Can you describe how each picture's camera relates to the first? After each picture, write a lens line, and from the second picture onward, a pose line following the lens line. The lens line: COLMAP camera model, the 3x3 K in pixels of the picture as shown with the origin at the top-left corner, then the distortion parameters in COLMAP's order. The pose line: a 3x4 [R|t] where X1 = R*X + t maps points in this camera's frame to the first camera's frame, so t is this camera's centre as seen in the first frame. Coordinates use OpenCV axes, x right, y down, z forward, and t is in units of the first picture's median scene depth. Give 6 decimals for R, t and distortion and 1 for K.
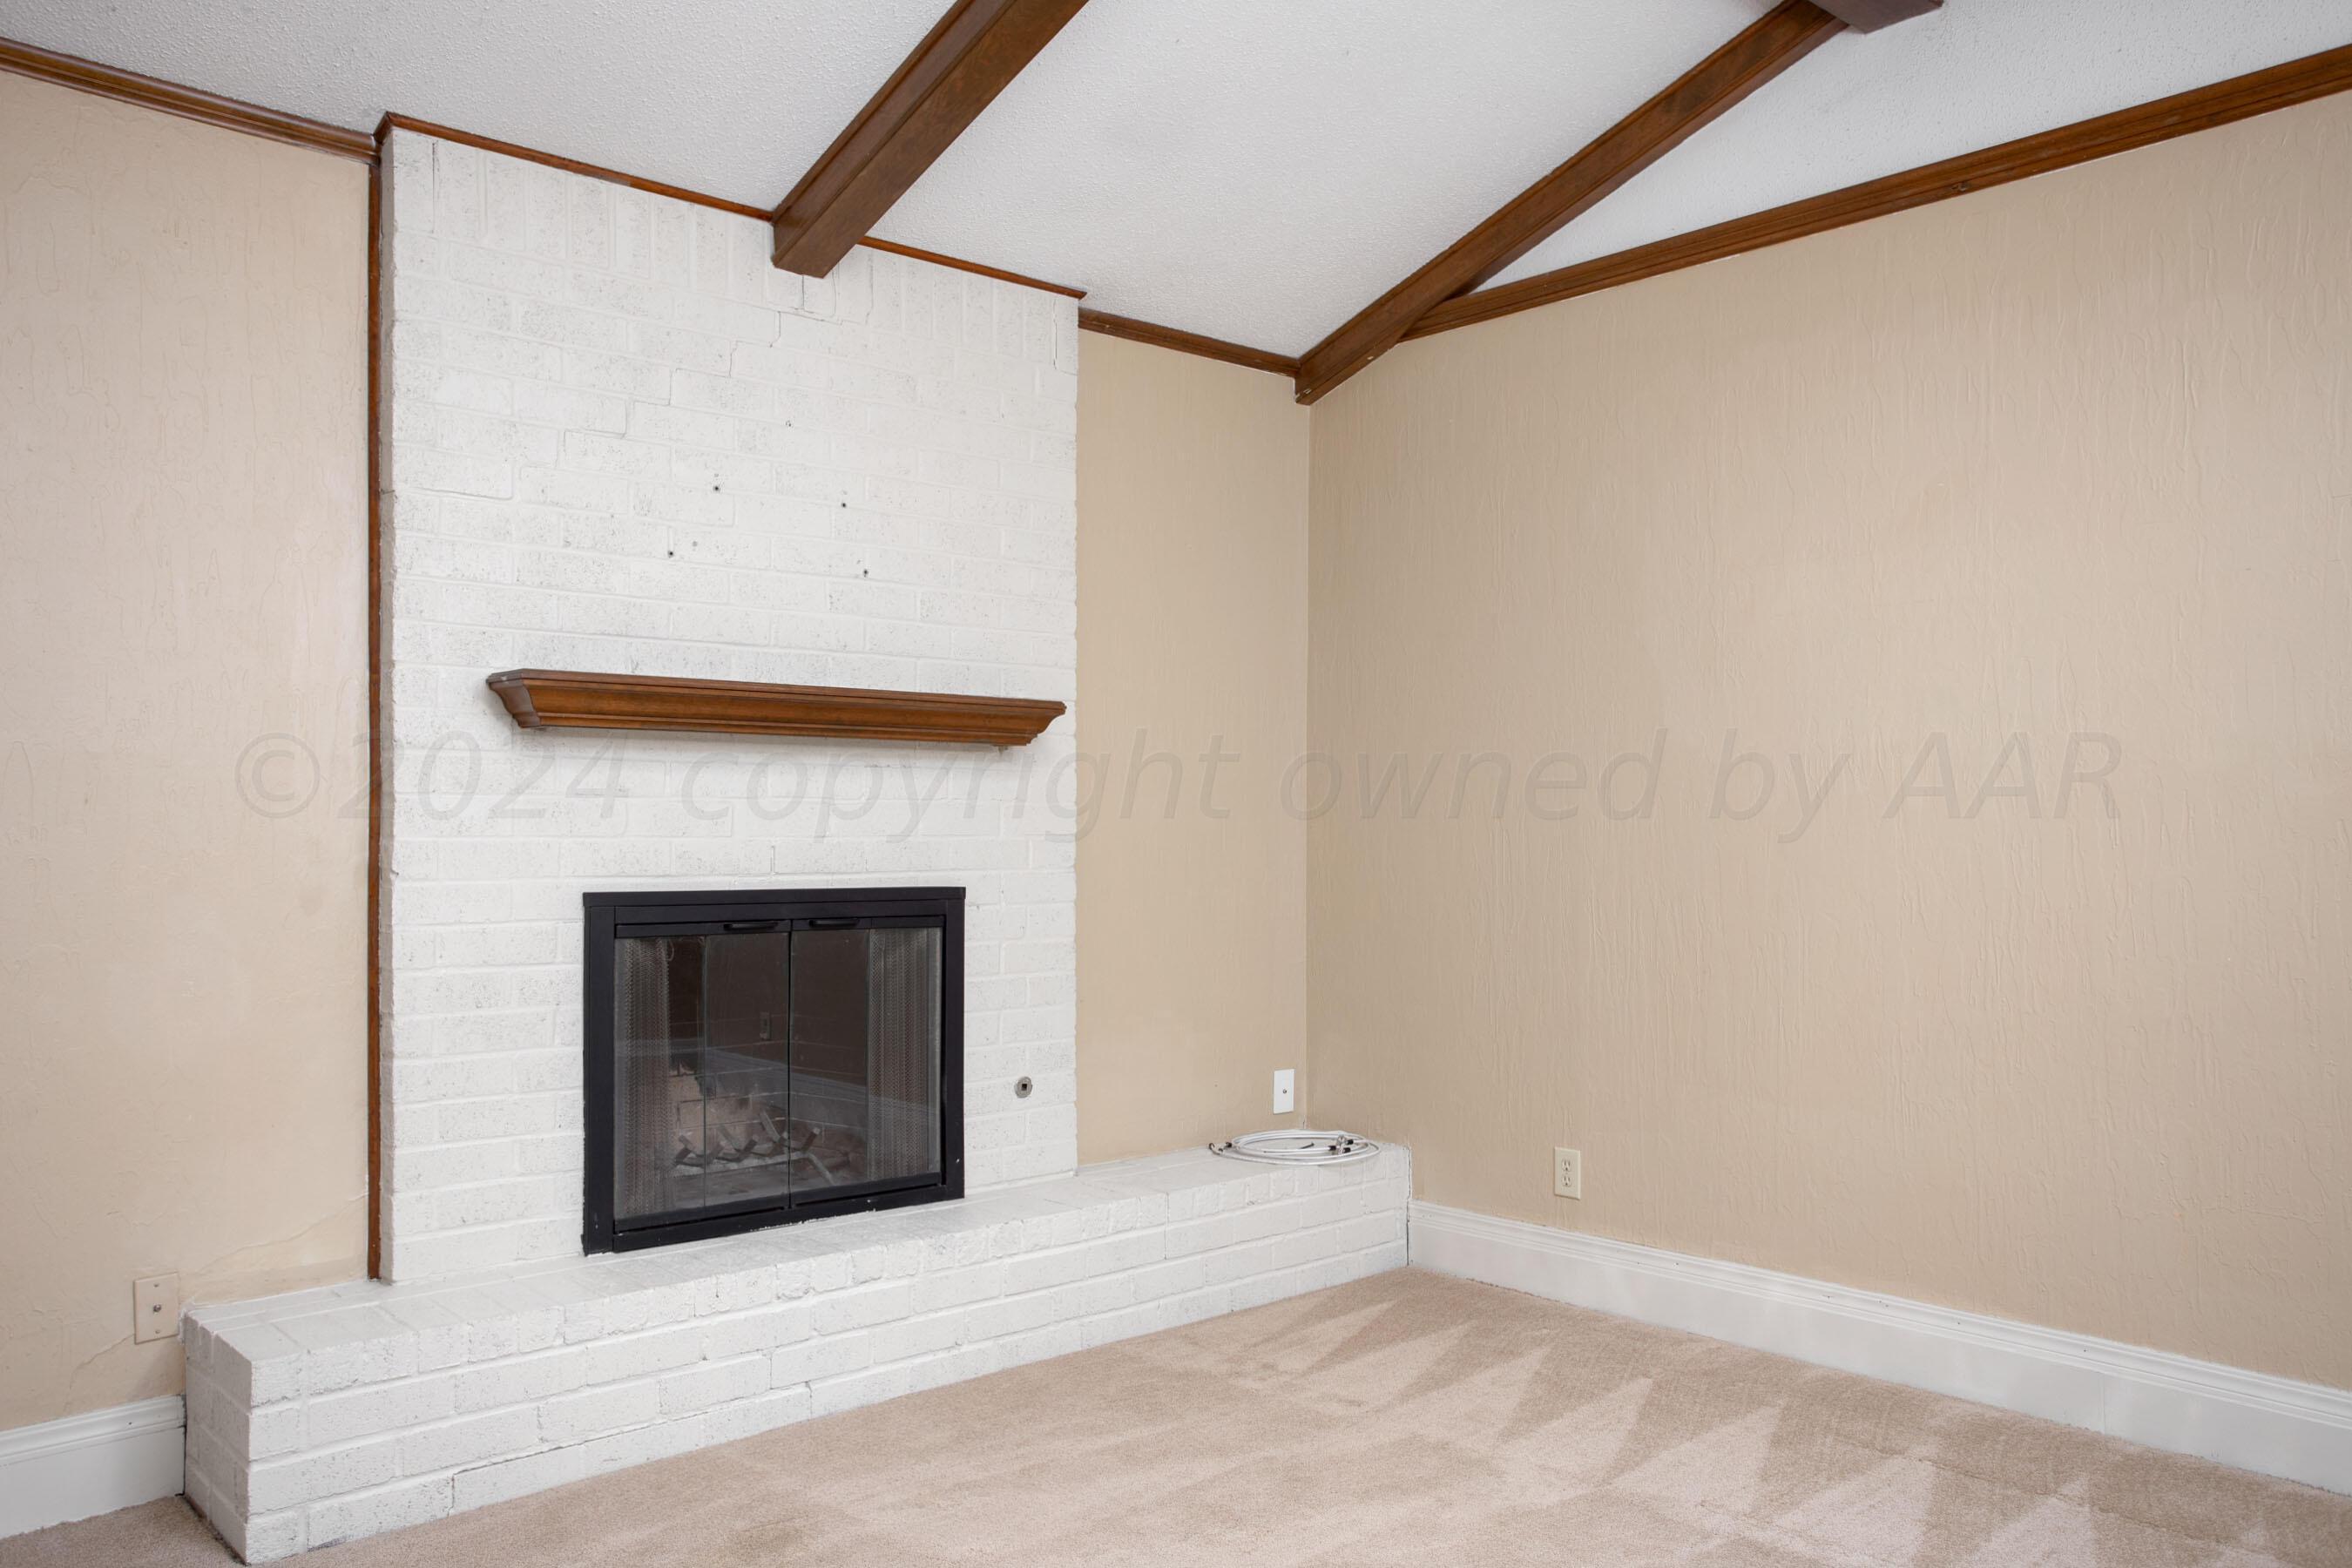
lens RADIAL K [[1756.7, 0, 1171.2], [0, 1756.7, 800.5], [0, 0, 1]] dist [0.018338, 0.000056]
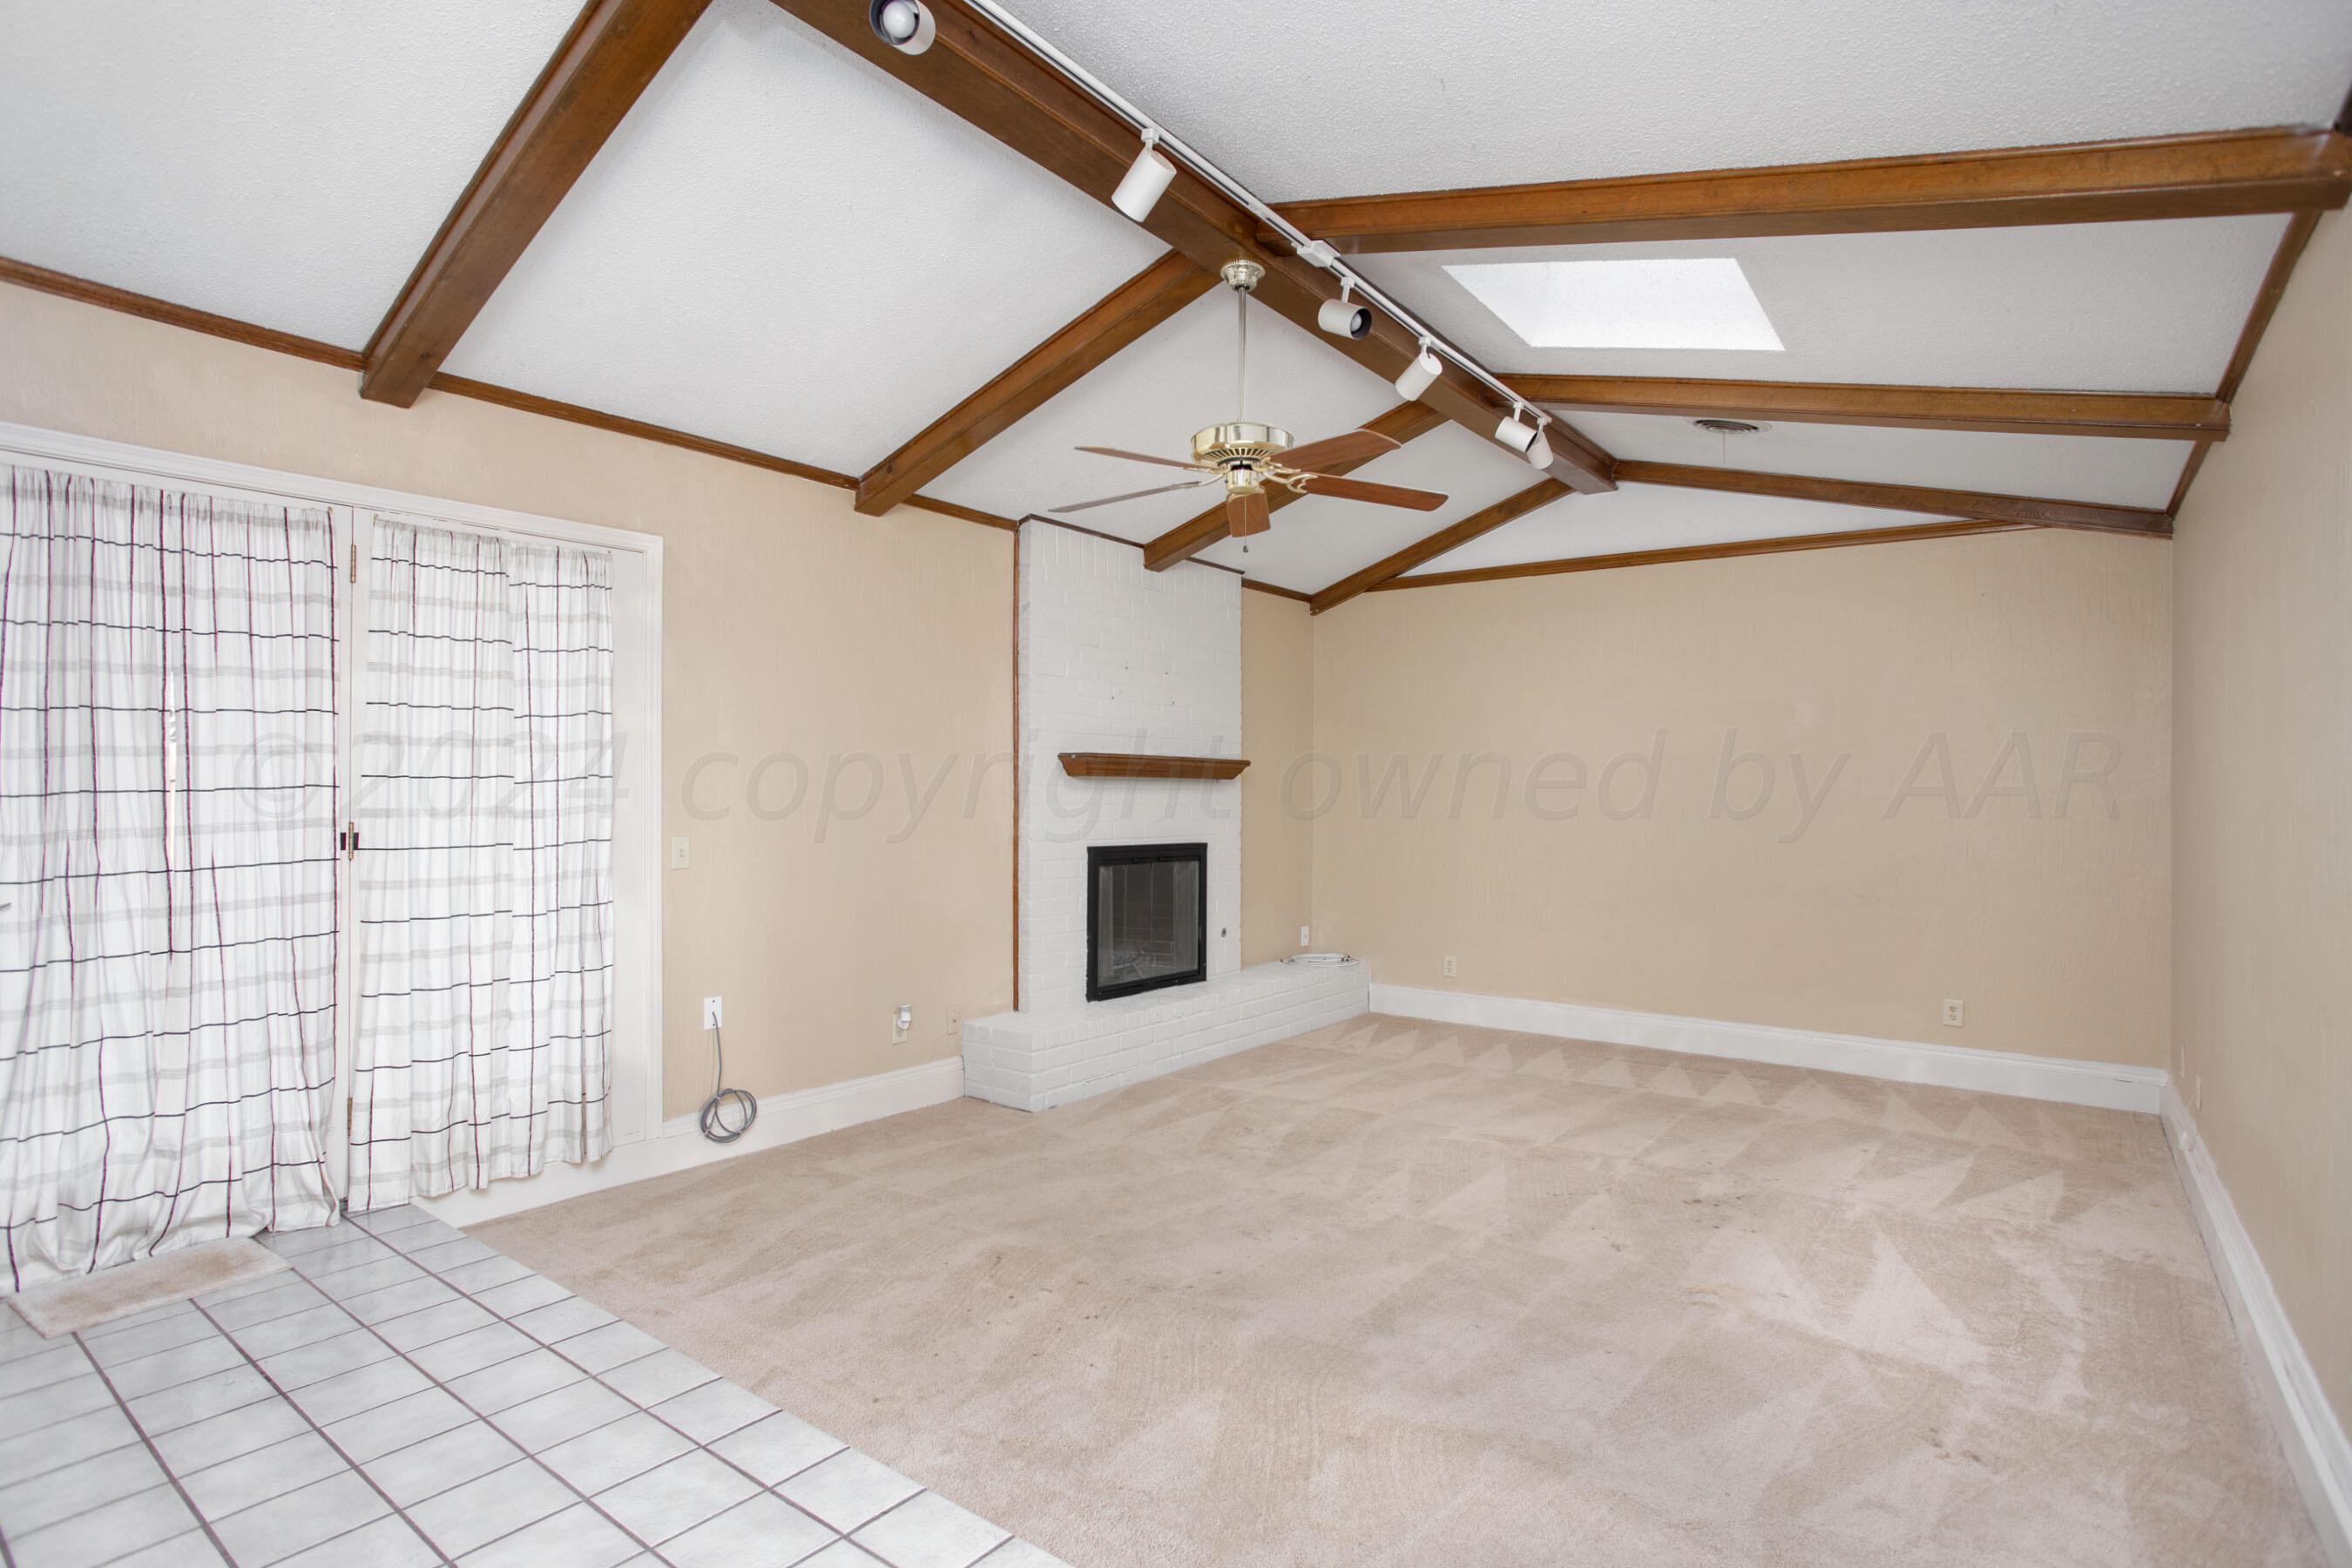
lens RADIAL K [[1204.7, 0, 1181.3], [0, 1204.7, 785.8], [0, 0, 1]] dist [-0.004212, -0.001041]
pose [[0.979927, 0.009147, 0.199148, -0.484104], [-0.010948, 0.999909, 0.007945, -0.037124], [-0.199057, -0.009965, 0.979937, -0.525486]]
